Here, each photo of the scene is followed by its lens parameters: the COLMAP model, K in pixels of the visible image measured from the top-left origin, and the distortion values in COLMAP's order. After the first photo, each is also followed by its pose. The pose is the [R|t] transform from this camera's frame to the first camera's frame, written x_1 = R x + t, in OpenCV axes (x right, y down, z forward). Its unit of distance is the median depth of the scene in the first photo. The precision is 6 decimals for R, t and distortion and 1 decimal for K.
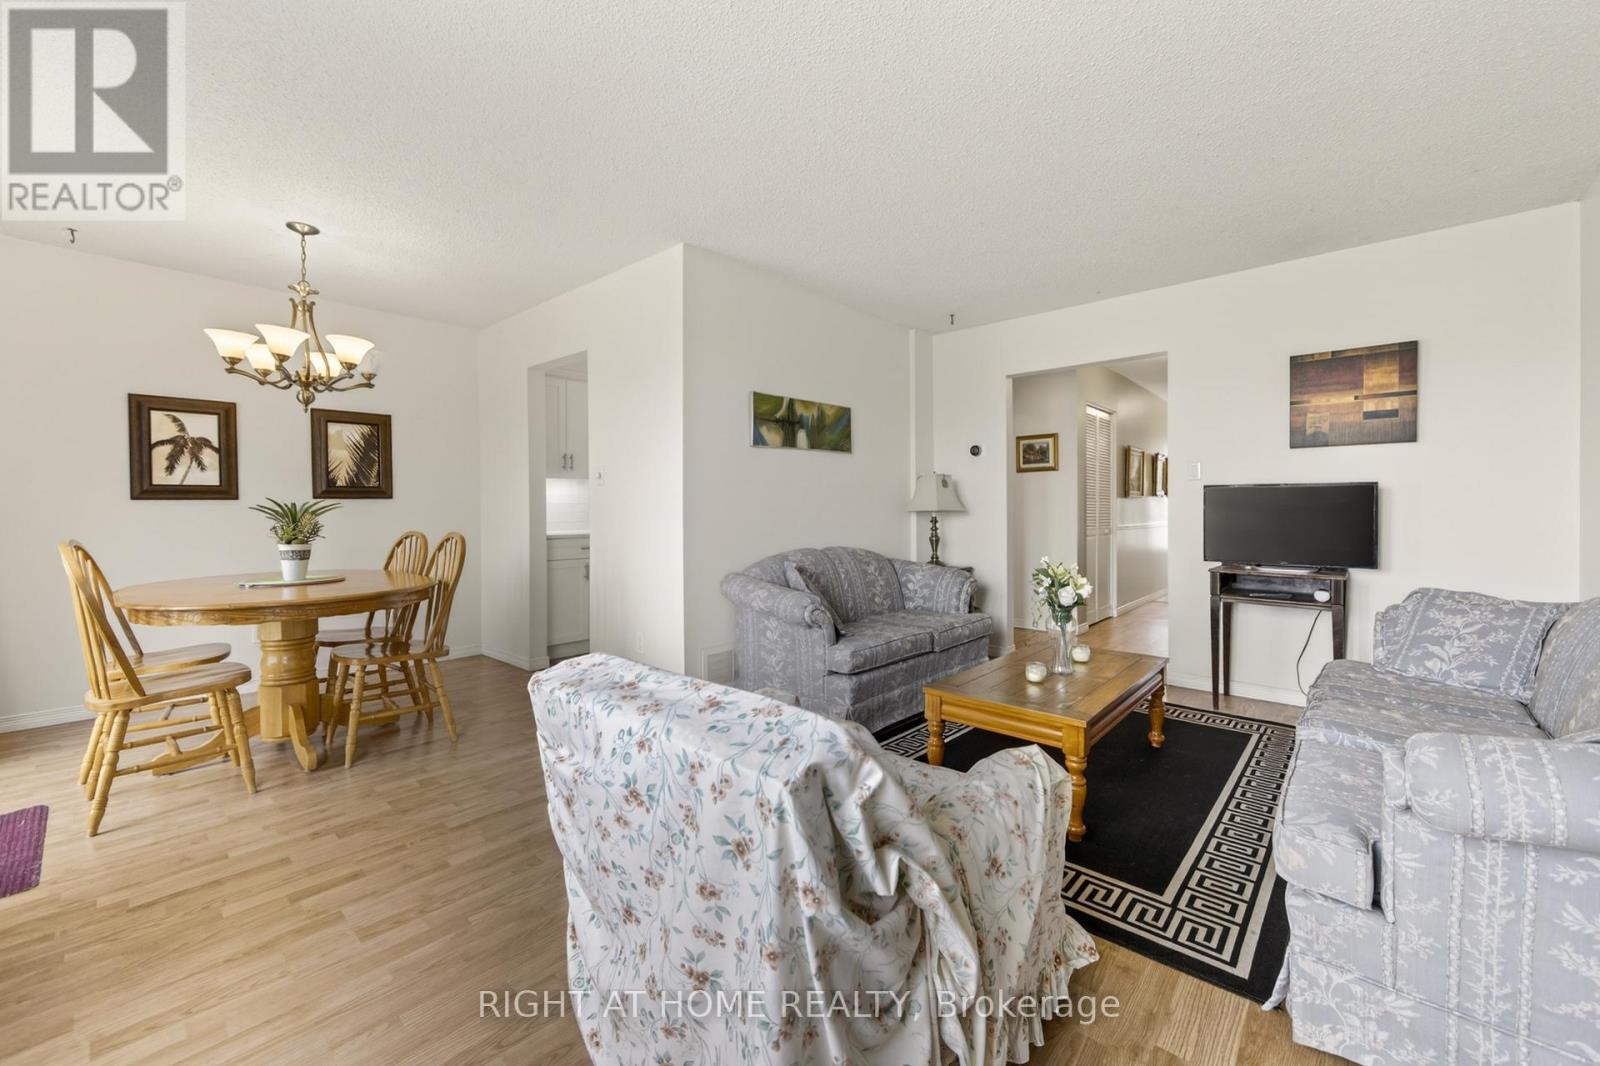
lens RADIAL K [[629.2, 0, 806.9], [0, 629.2, 517.2], [0, 0, 1]] dist [-0.003380, -0.000055]
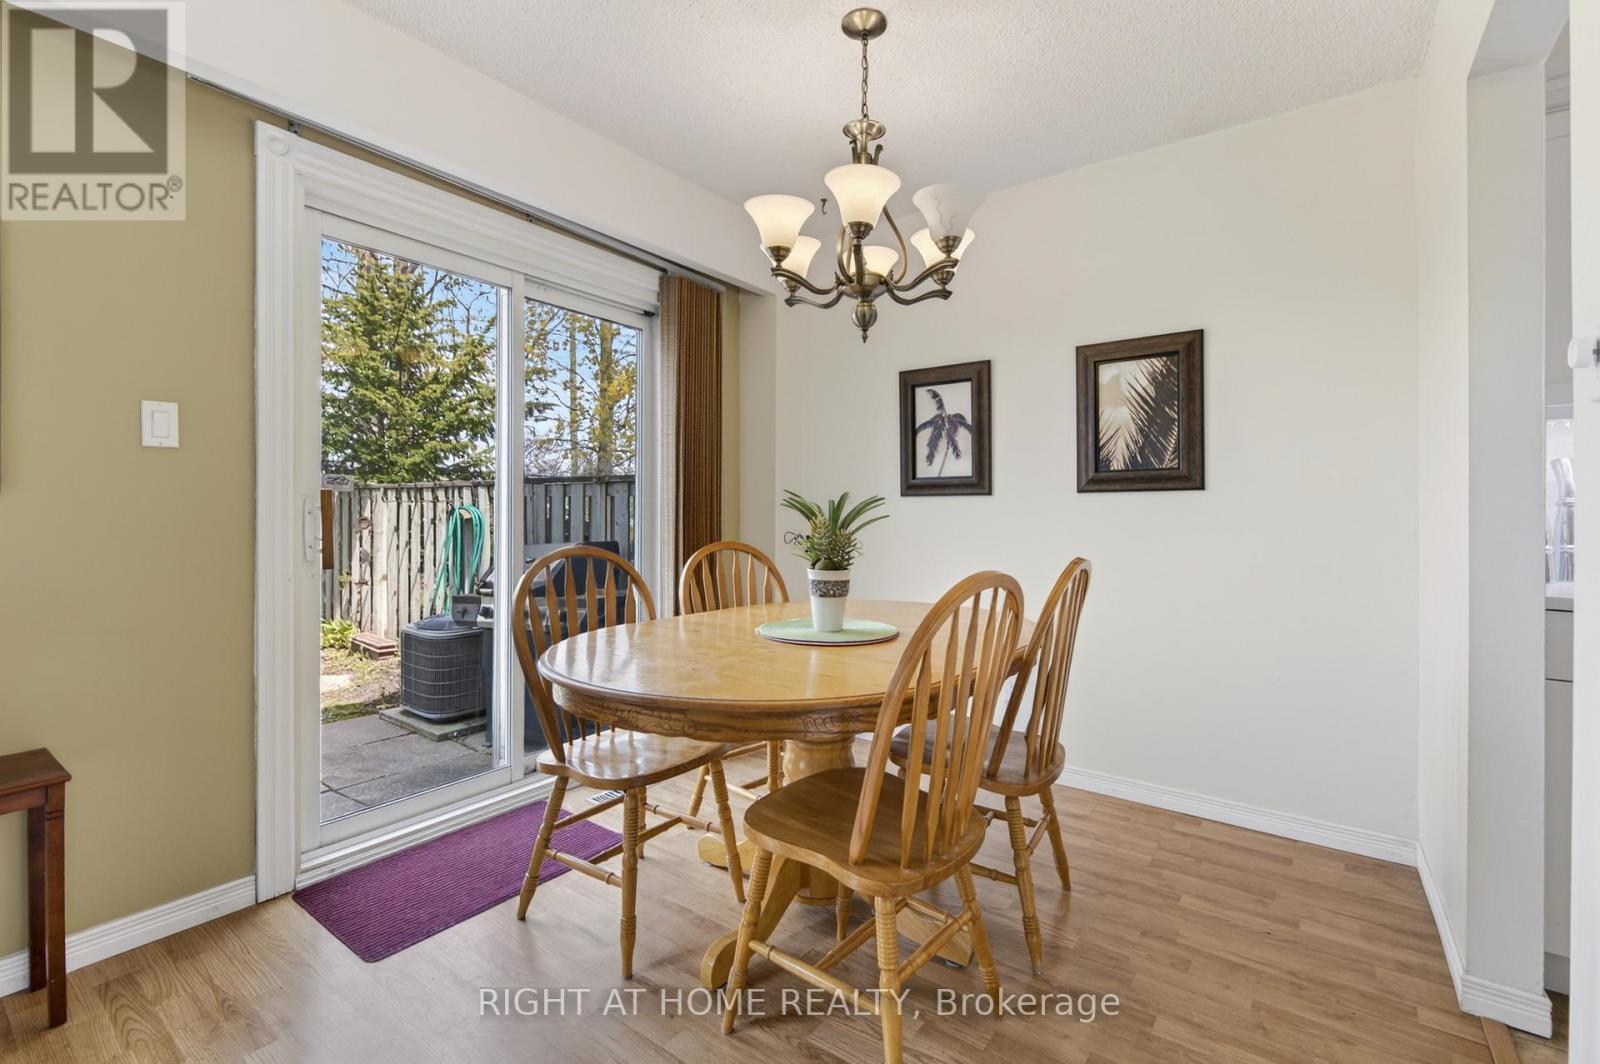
lens RADIAL K [[702.3, 0, 802.2], [0, 702.3, 520.4], [0, 0, 1]] dist [-0.001159, 0.001371]
pose [[0.083408, 0.022440, -0.996263, -0.132220], [-0.019863, 0.999585, 0.020851, -0.012272], [0.996317, 0.018050, 0.083819, 0.748119]]
